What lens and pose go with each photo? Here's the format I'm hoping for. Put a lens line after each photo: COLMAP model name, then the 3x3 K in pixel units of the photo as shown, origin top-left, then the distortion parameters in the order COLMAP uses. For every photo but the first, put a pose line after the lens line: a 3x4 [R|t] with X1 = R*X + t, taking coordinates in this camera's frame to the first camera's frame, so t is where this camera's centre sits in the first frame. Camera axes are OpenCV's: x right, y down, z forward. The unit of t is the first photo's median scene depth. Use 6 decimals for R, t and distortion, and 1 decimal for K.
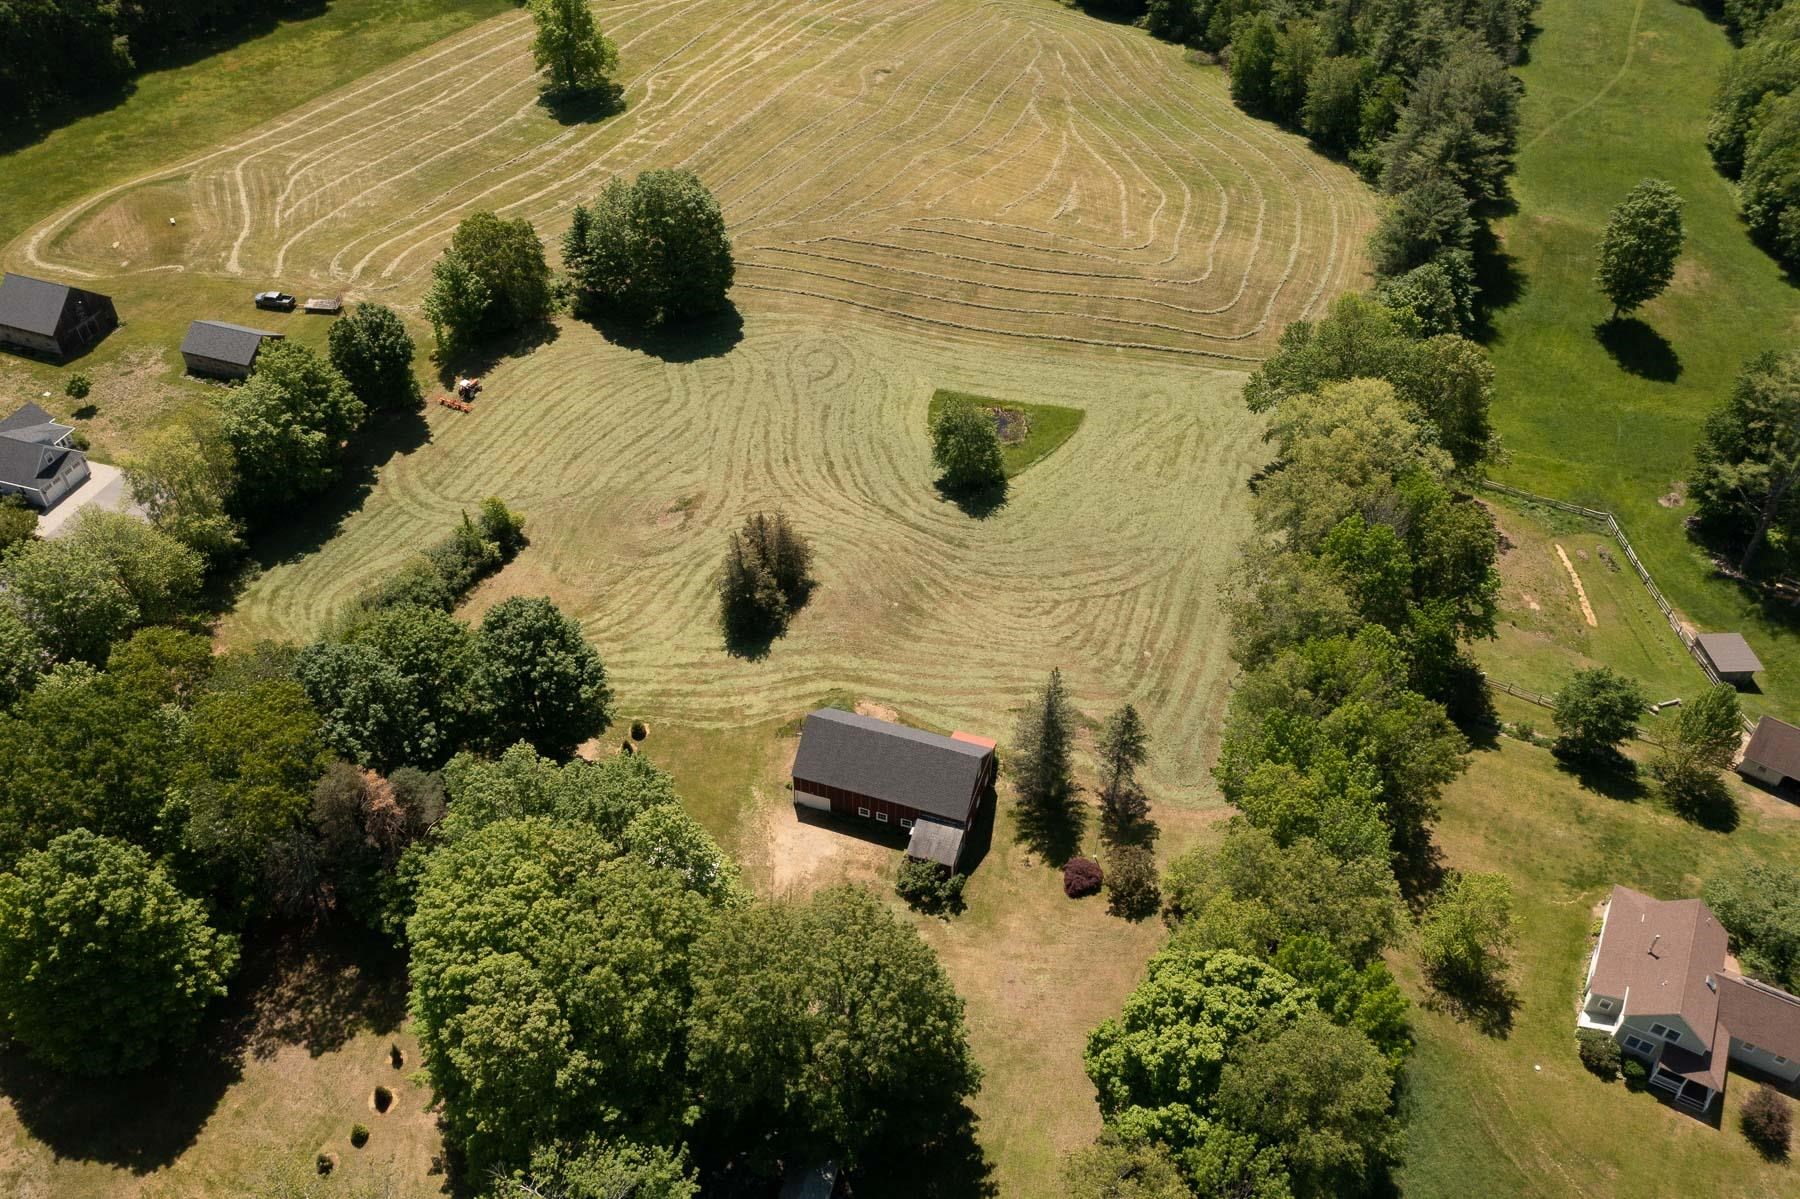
lens RADIAL K [[1425.1, 0, 903.1], [0, 1425.1, 587.3], [0, 0, 1]] dist [-0.011995, 0.008028]
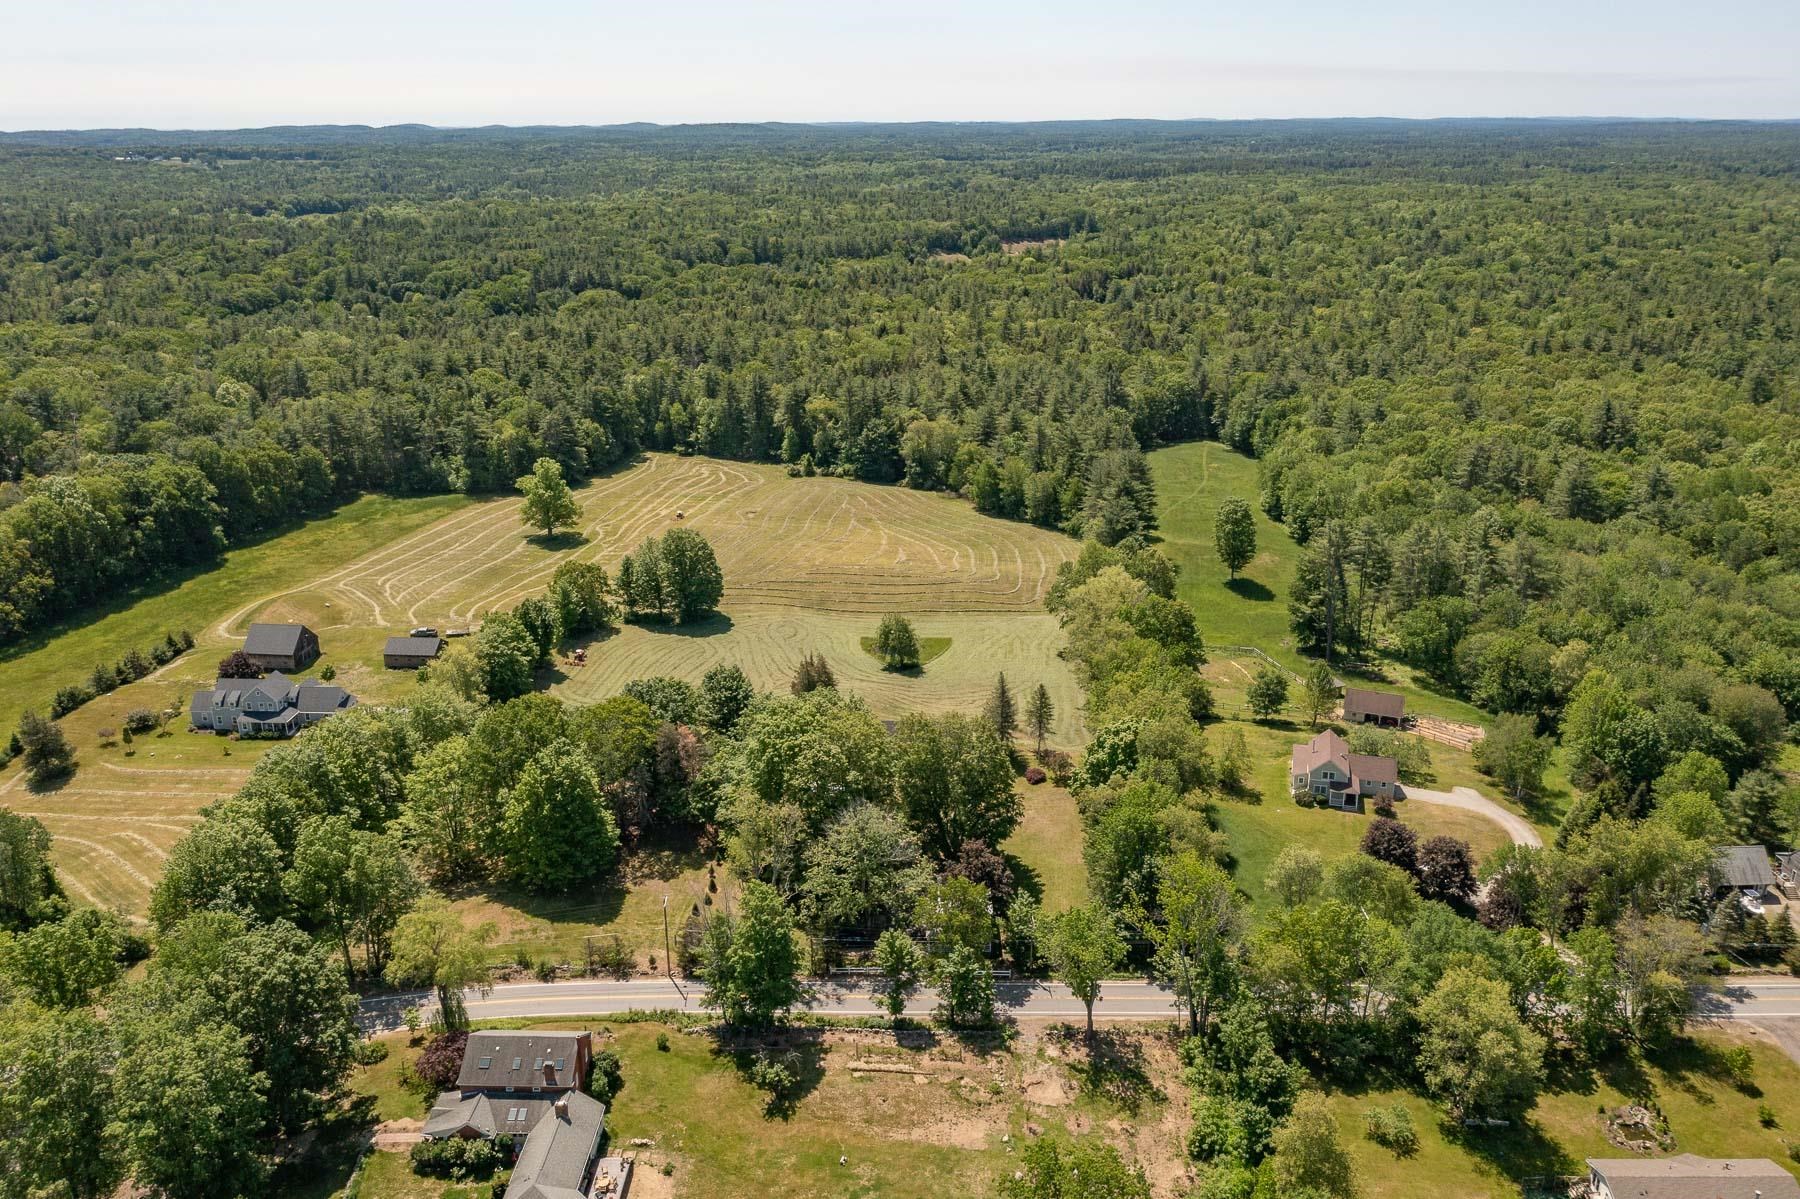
lens RADIAL K [[1425.1, 0, 903.1], [0, 1425.1, 587.3], [0, 0, 1]] dist [-0.011995, 0.008028]
pose [[0.969504, -0.088065, 0.228705, -0.295323], [0.170874, 0.911868, -0.373228, 0.422316], [-0.175681, 0.400926, 0.899108, -0.496900]]
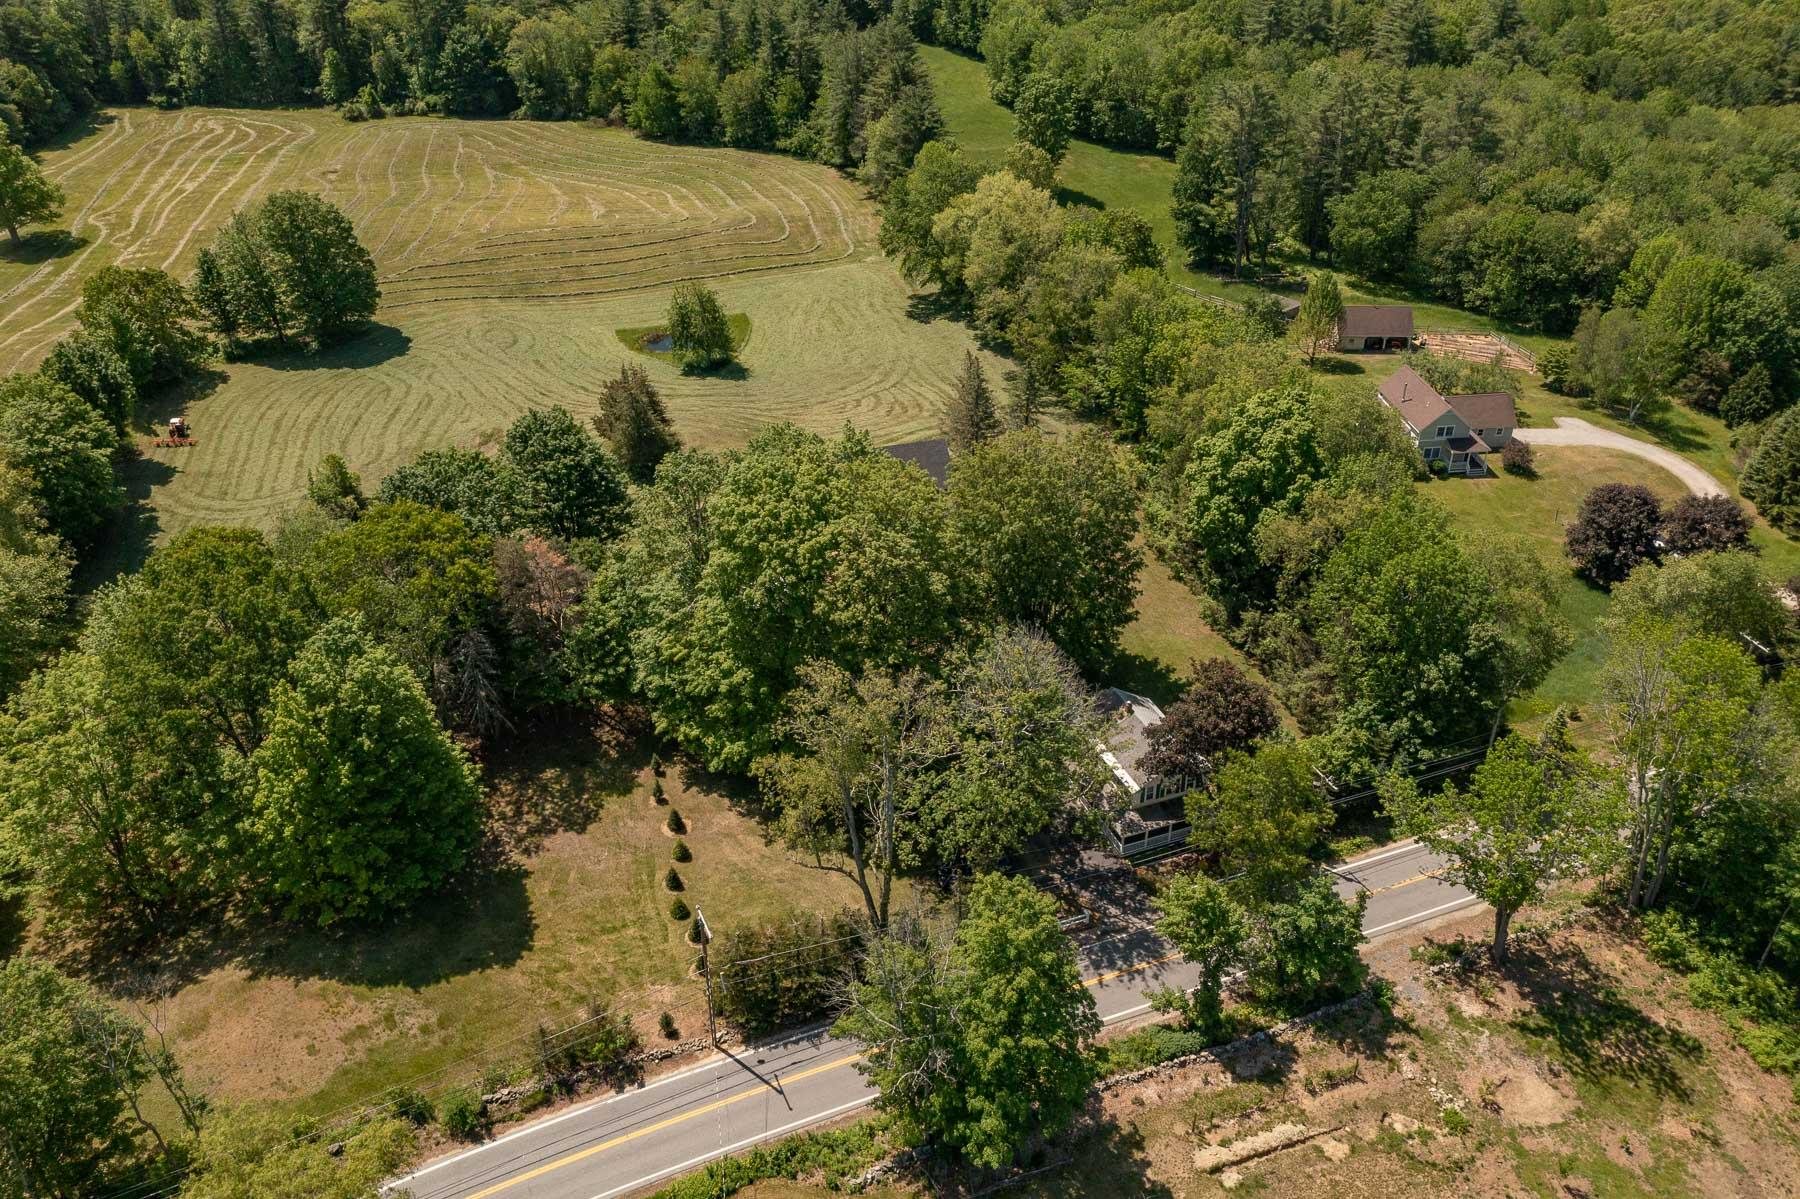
lens RADIAL K [[1425.1, 0, 903.1], [0, 1425.1, 587.3], [0, 0, 1]] dist [-0.011995, 0.008028]
pose [[0.811289, -0.319184, 0.489829, -0.386771], [0.396252, 0.916227, -0.059265, 0.188627], [-0.429878, 0.242176, 0.869802, 0.010074]]
